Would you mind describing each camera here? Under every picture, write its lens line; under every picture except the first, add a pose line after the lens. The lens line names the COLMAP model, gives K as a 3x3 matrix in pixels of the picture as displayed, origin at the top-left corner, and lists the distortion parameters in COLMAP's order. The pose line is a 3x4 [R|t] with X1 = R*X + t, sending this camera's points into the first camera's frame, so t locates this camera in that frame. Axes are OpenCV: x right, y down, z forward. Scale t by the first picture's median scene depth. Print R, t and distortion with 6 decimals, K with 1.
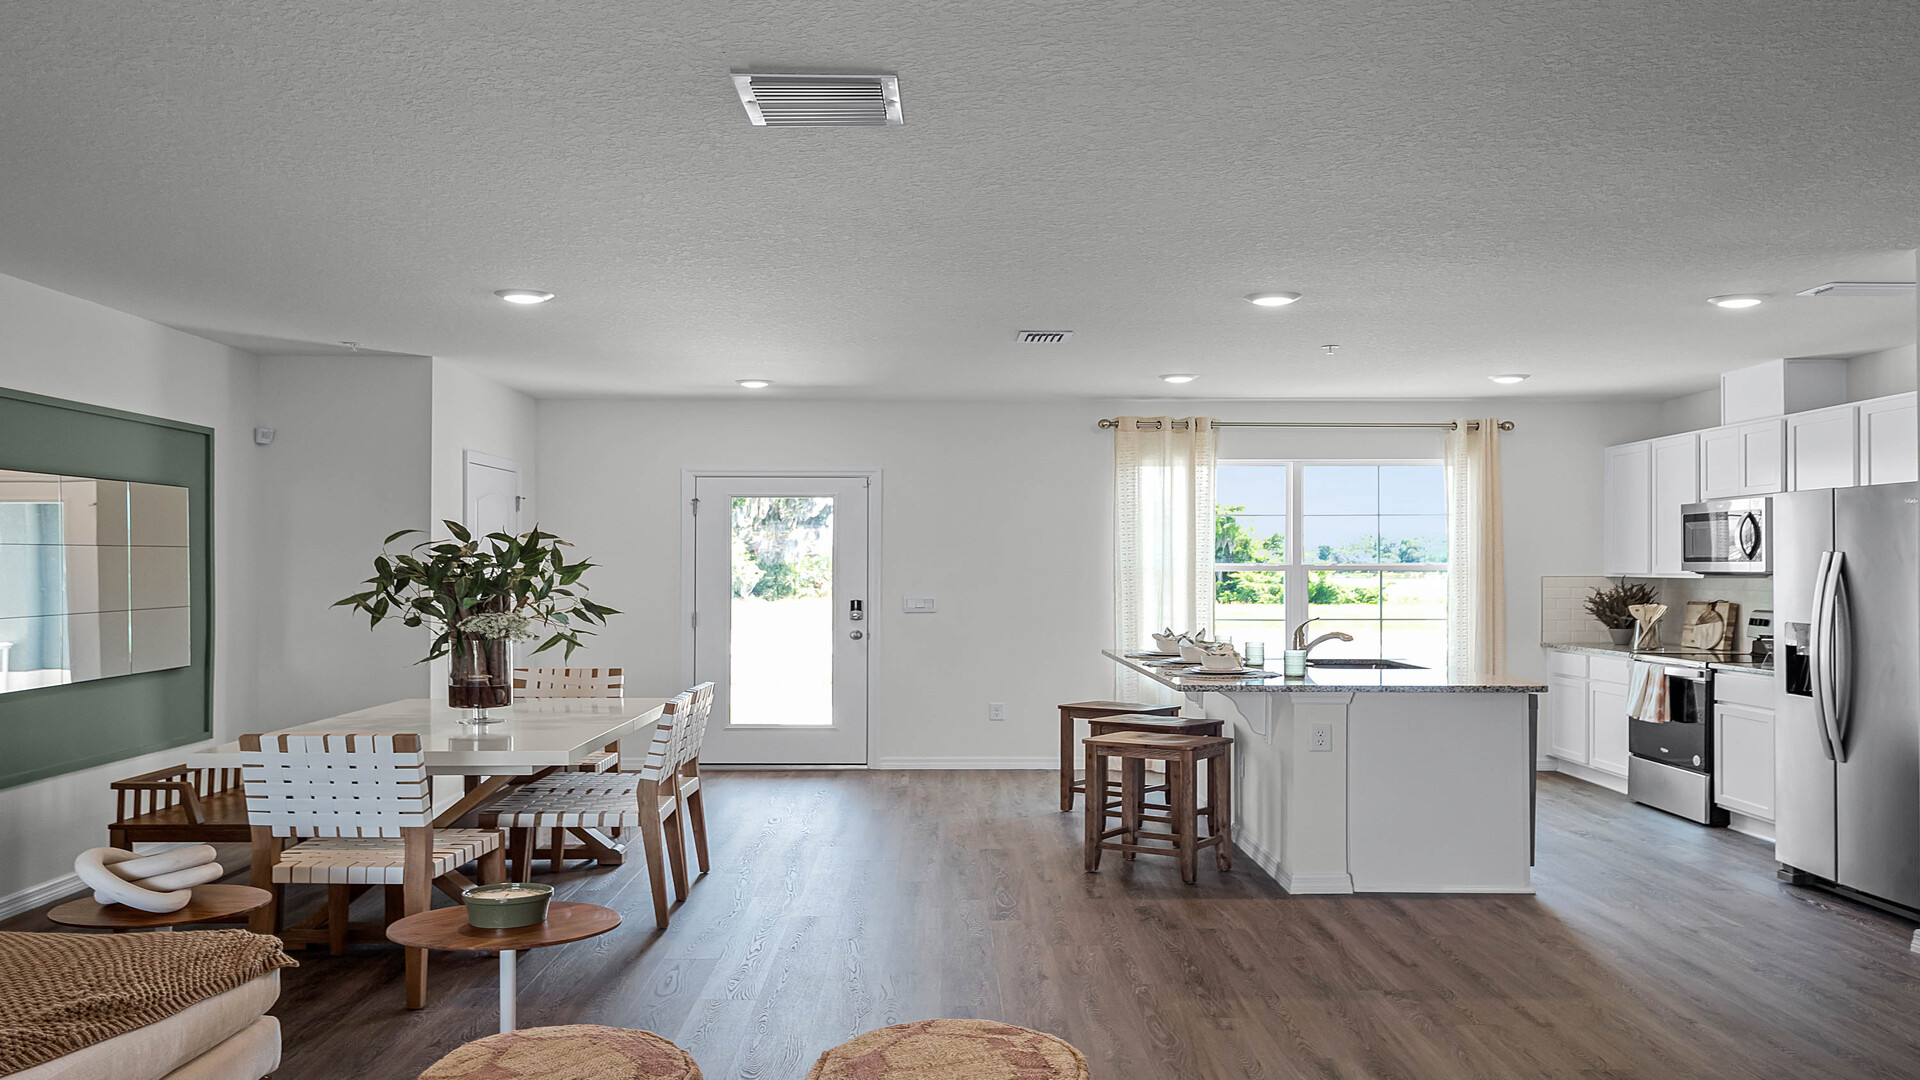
lens RADIAL K [[1633.3, 0, 960.2], [0, 1633.3, 553.5], [0, 0, 1]] dist [0.004001, 0.001759]
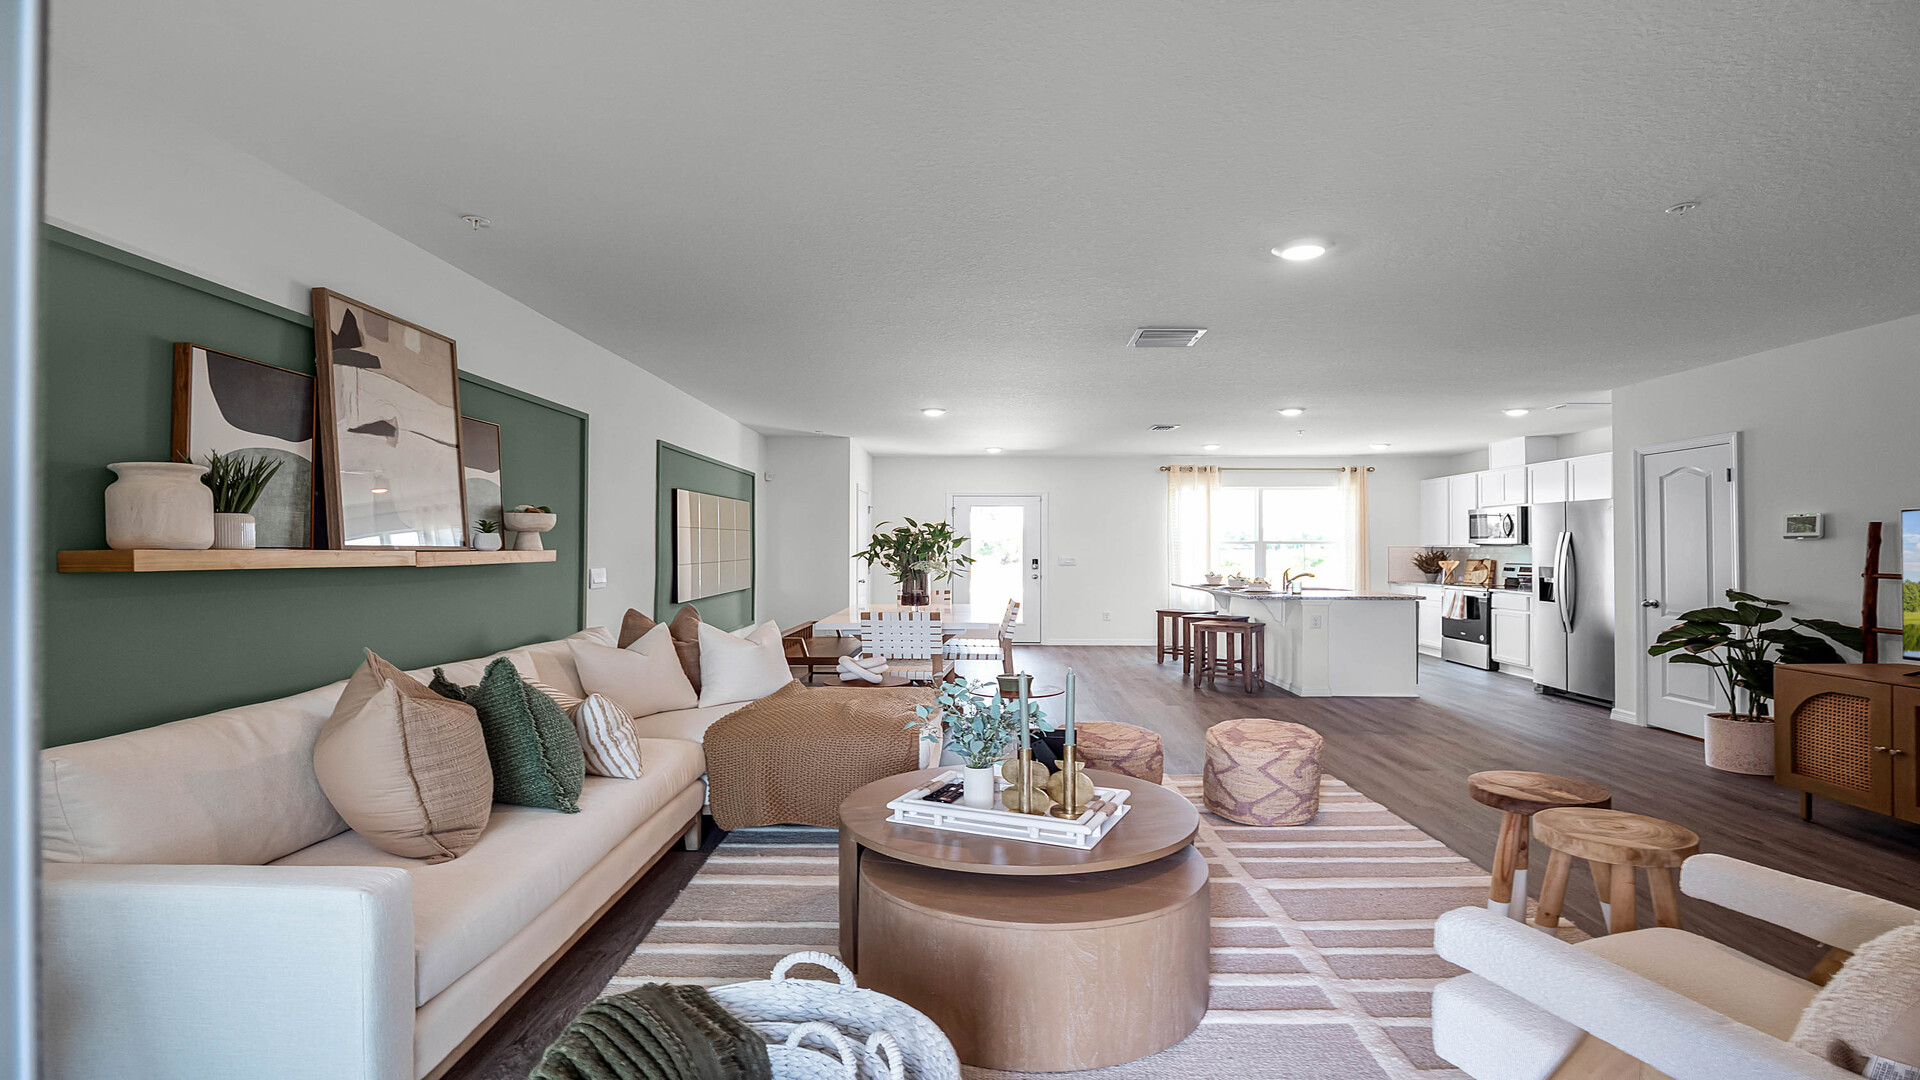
lens RADIAL K [[942.5, 0, 951.6], [0, 942.5, 532.3], [0, 0, 1]] dist [-0.011204, -0.004525]
pose [[0.999462, -0.000070, -0.032791, -0.155973], [-0.000162, 0.999975, -0.007078, 0.005804], [0.032791, 0.007080, 0.999437, -0.164203]]
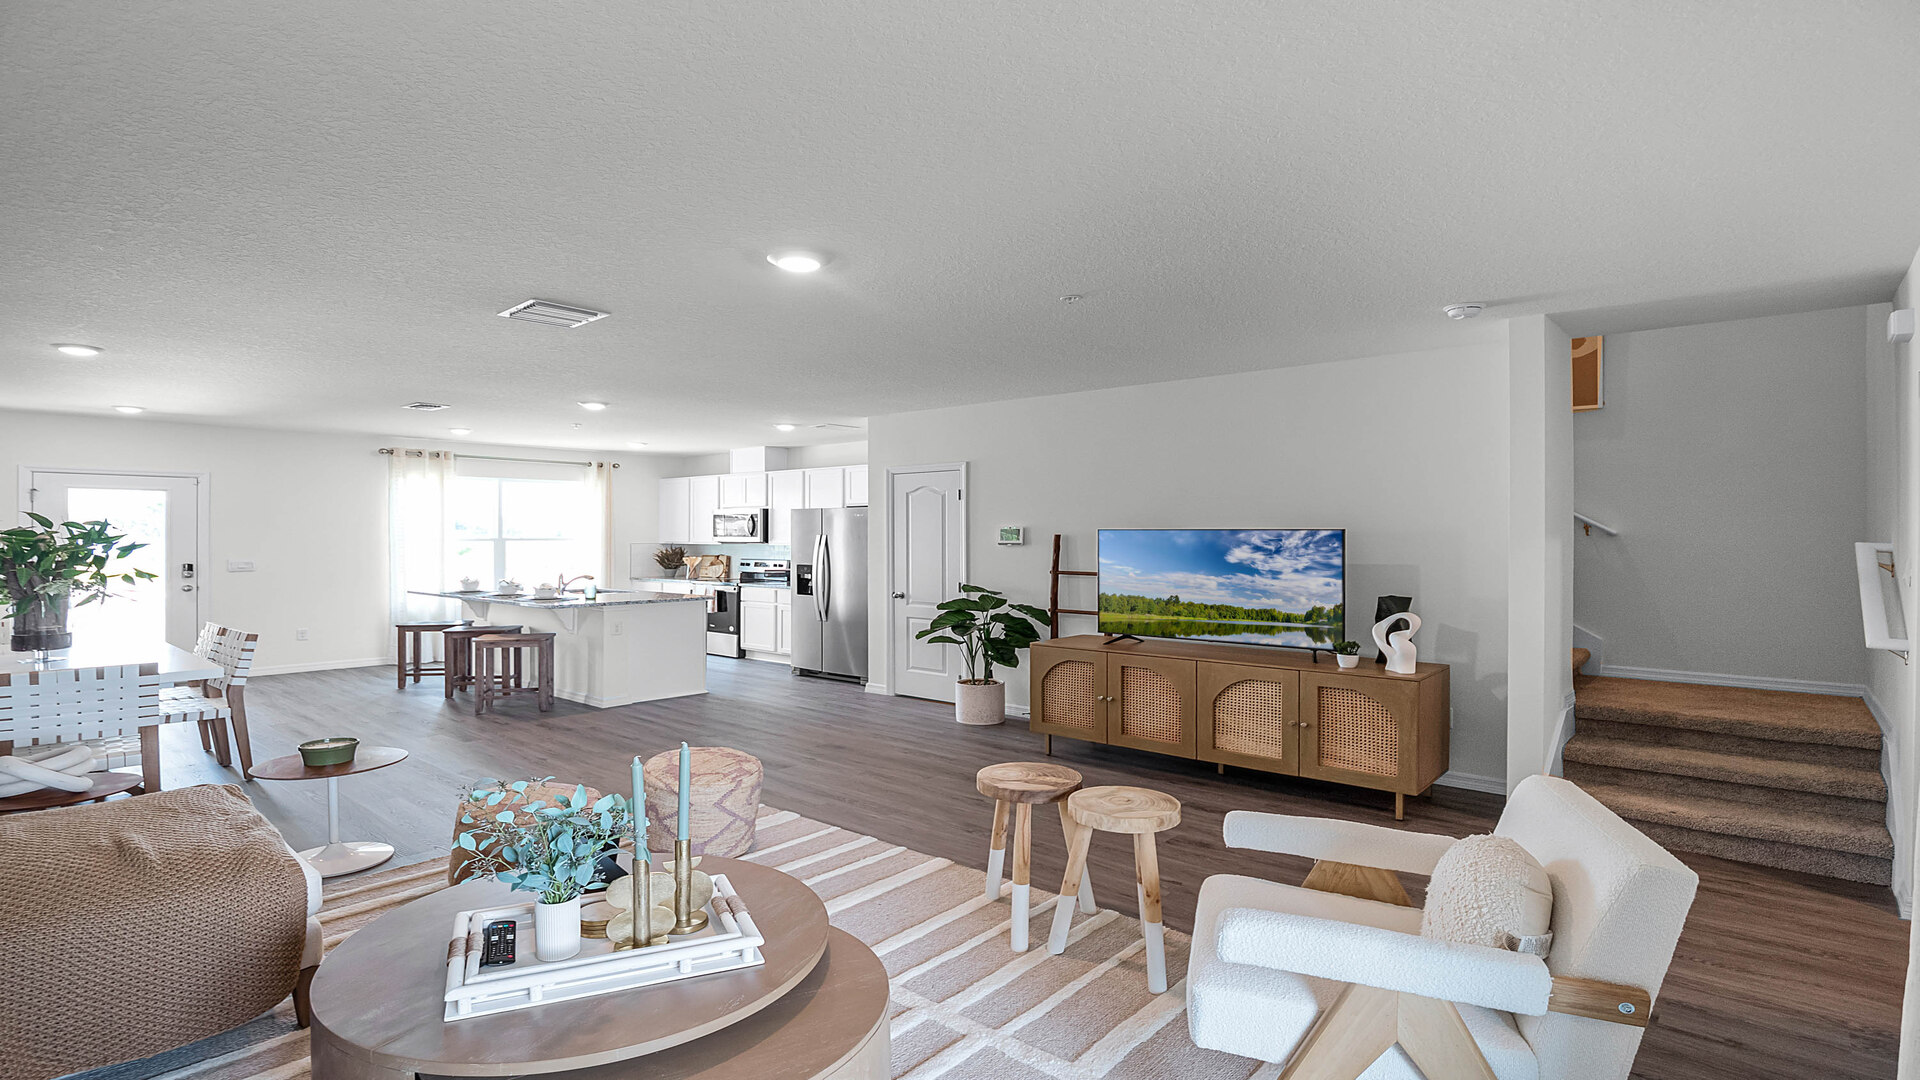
lens RADIAL K [[942.5, 0, 968.7], [0, 942.5, 531.4], [0, 0, 1]] dist [-0.011204, -0.004525]
pose [[0.663478, 0.002023, 0.748193, -0.271416], [-0.007593, 0.999963, 0.004030, -0.009892], [-0.748158, -0.008355, 0.663469, -0.063692]]
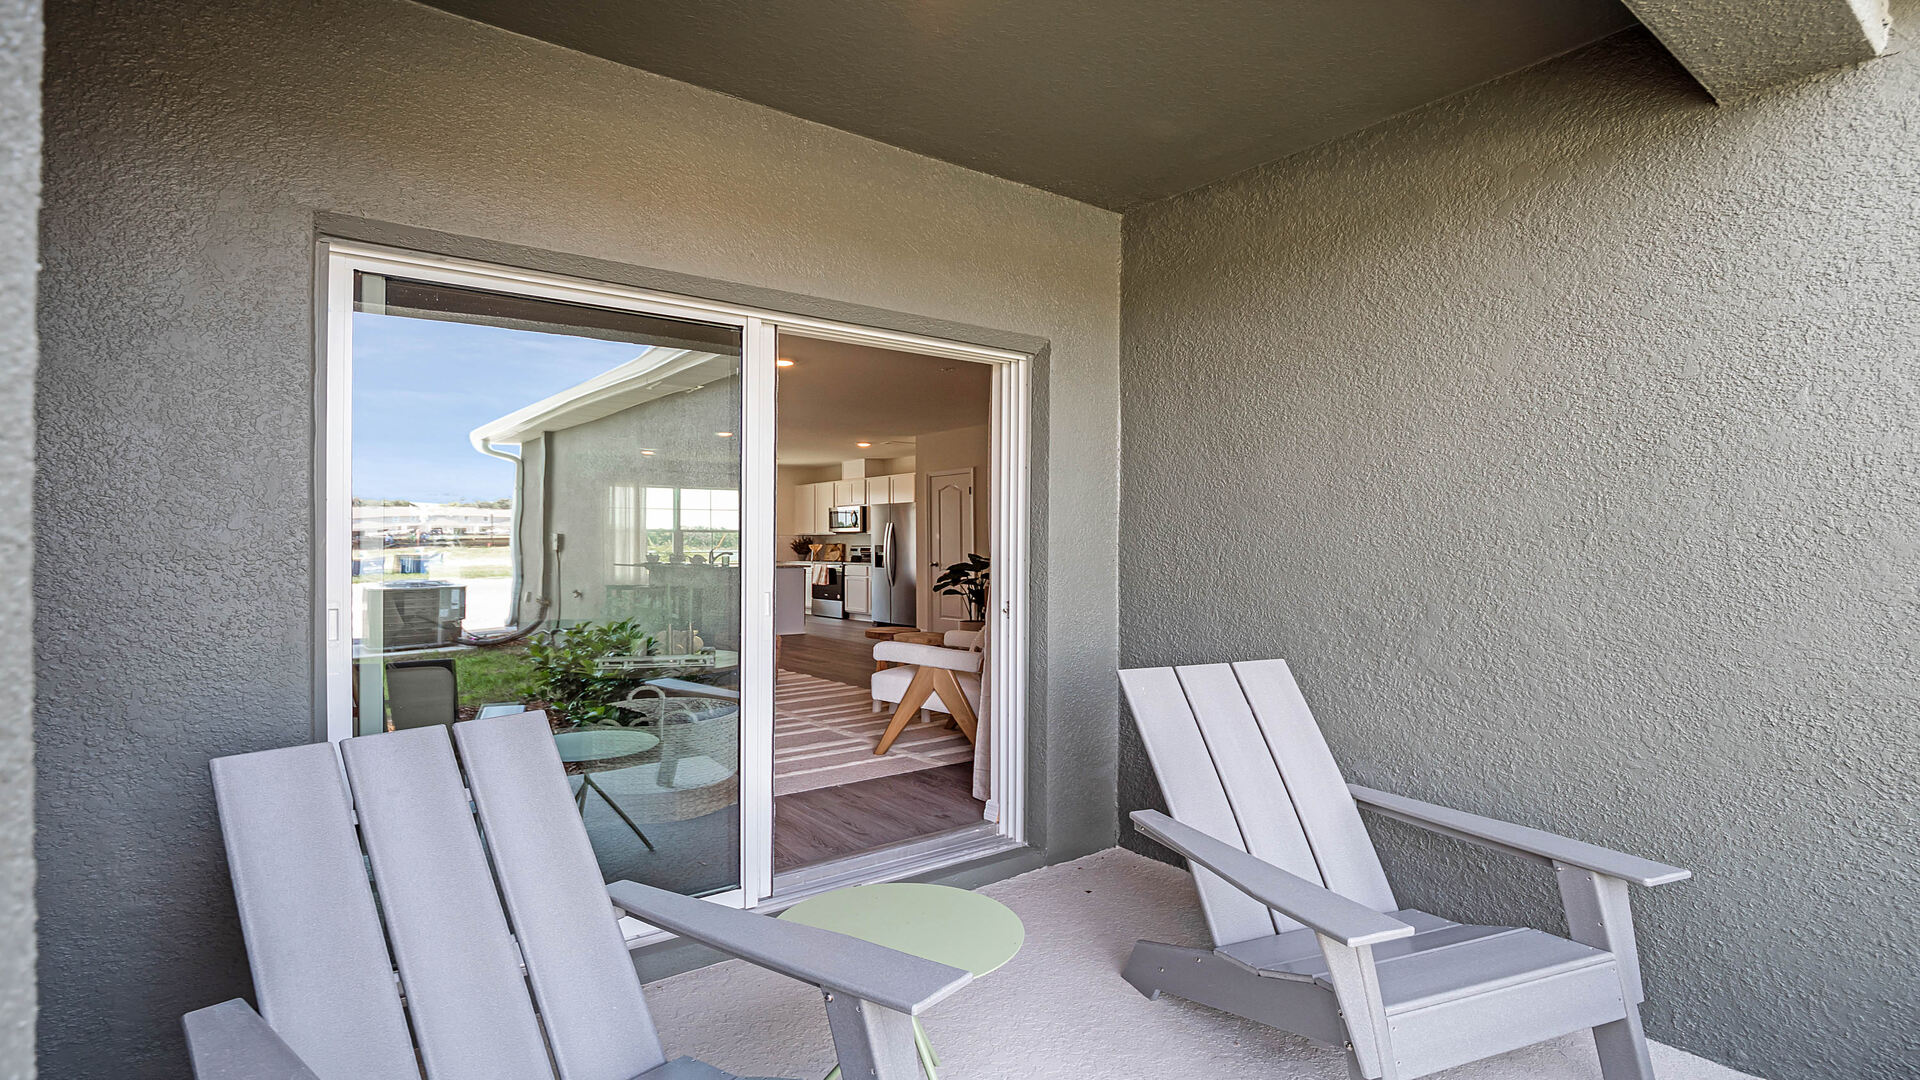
lens RADIAL K [[942.5, 0, 971.8], [0, 942.5, 540.8], [0, 0, 1]] dist [-0.011204, -0.004525]
pose [[0.795798, 0.001088, 0.605561, -0.361509], [-0.004207, 0.999984, 0.003733, 0.020455], [-0.605547, -0.005518, 0.795790, -0.455024]]
